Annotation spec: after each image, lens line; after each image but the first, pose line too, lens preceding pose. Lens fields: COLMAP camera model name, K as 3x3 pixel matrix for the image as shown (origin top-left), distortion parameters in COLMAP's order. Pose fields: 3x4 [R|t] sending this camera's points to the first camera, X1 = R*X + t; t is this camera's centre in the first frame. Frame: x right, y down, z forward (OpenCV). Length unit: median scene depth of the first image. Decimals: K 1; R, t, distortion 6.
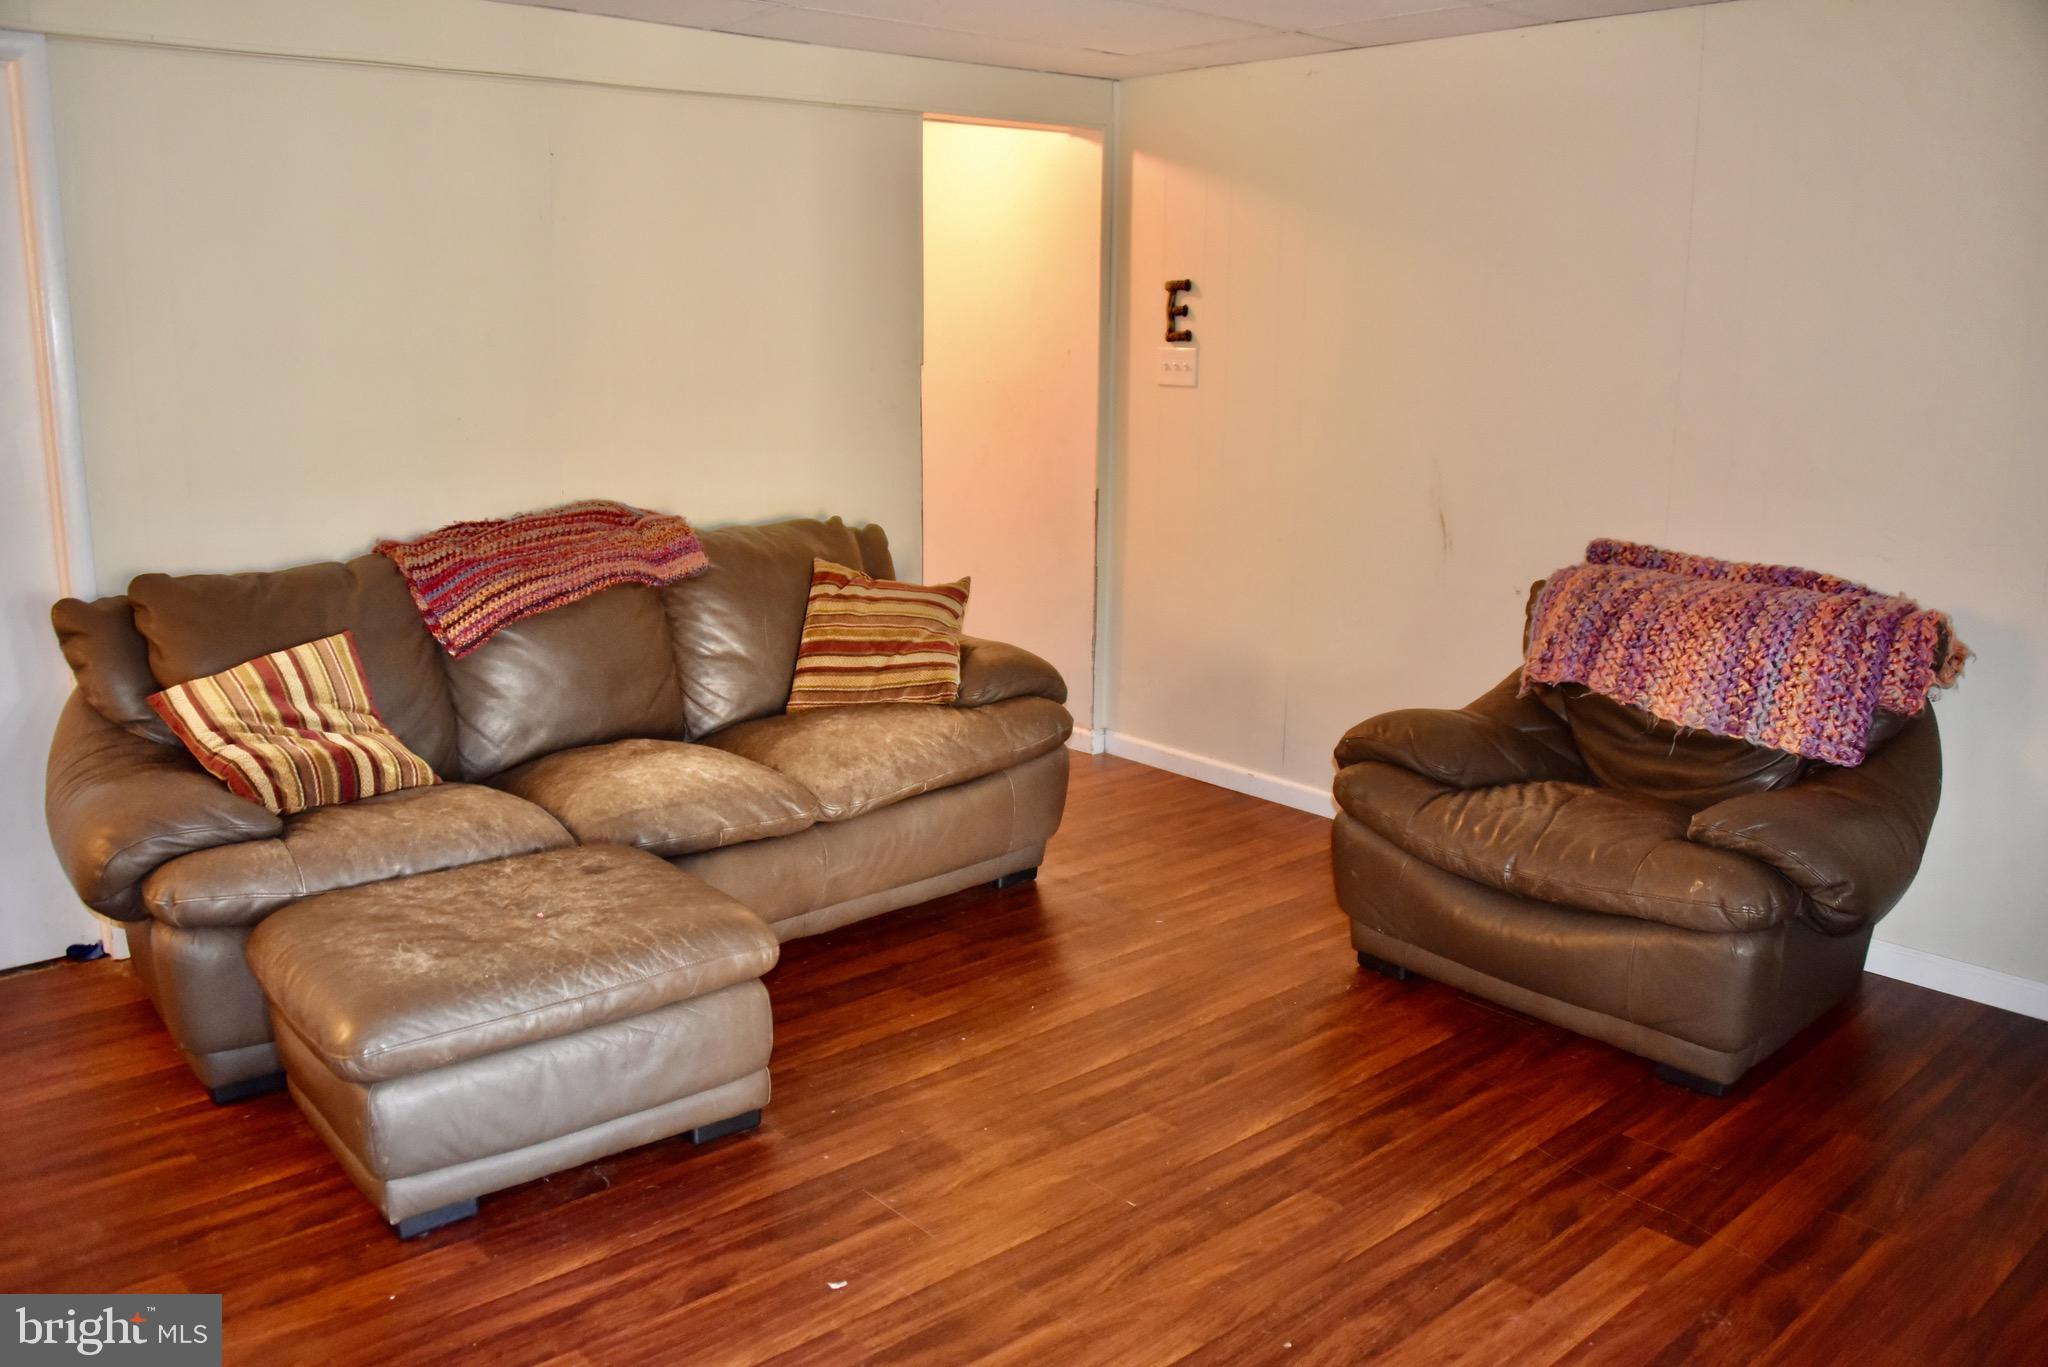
lens RADIAL K [[1633.1, 0, 1017.9], [0, 1633.1, 681.9], [0, 0, 1]] dist [-0.133096, 0.049681]
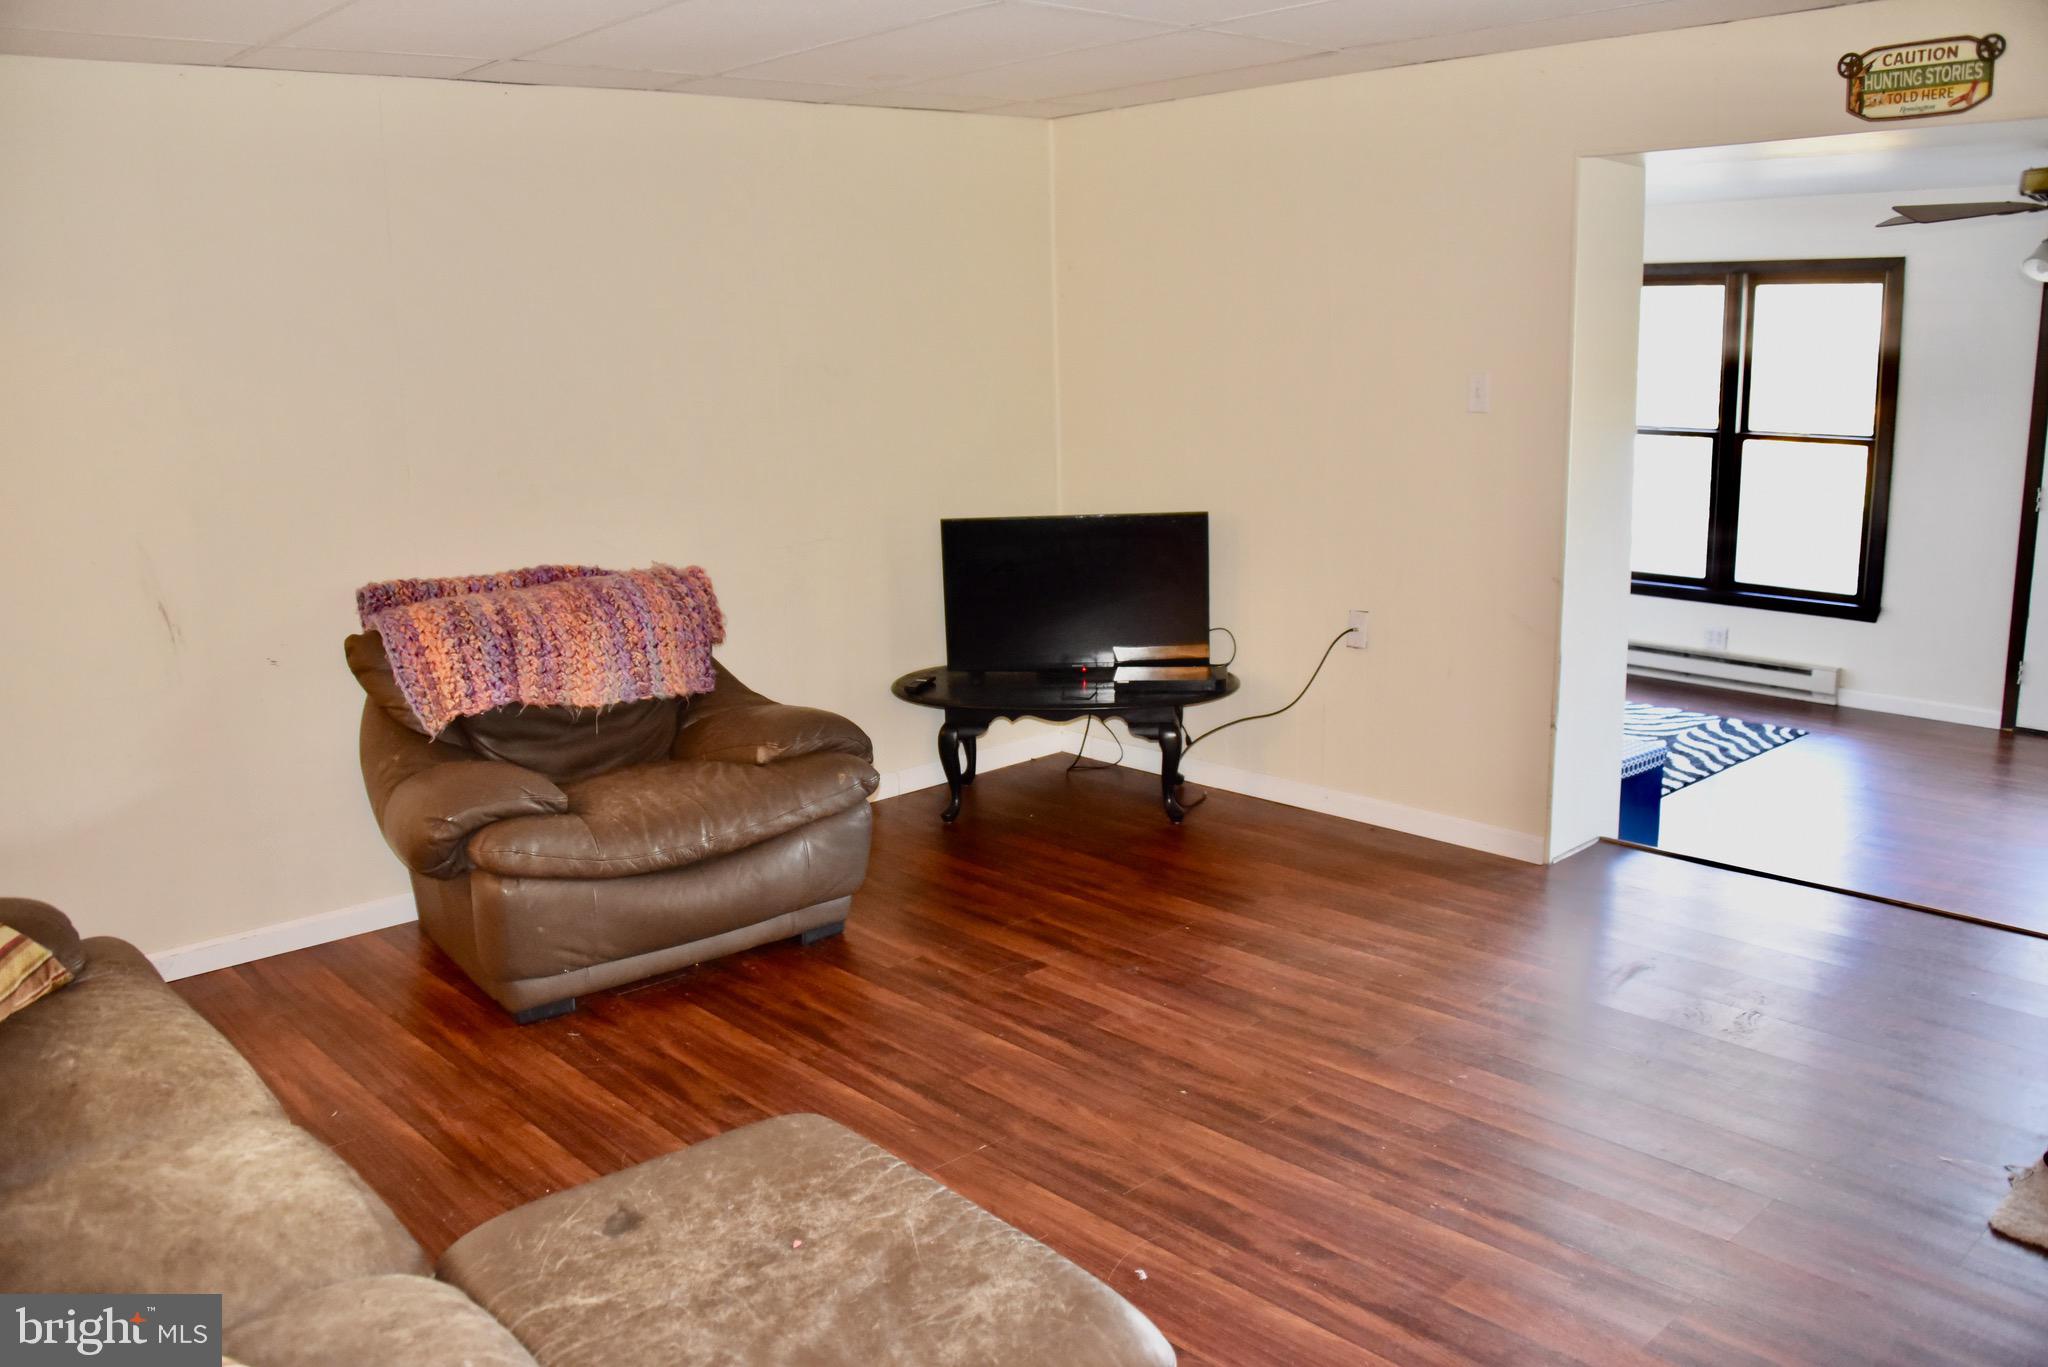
lens RADIAL K [[1633.1, 0, 1013.5], [0, 1633.1, 678.9], [0, 0, 1]] dist [-0.133096, 0.049681]
pose [[-0.021855, -0.211204, 0.977198, -0.744268], [0.235749, 0.948779, 0.210335, -0.169644], [-0.971568, 0.234970, 0.029056, 0.667958]]
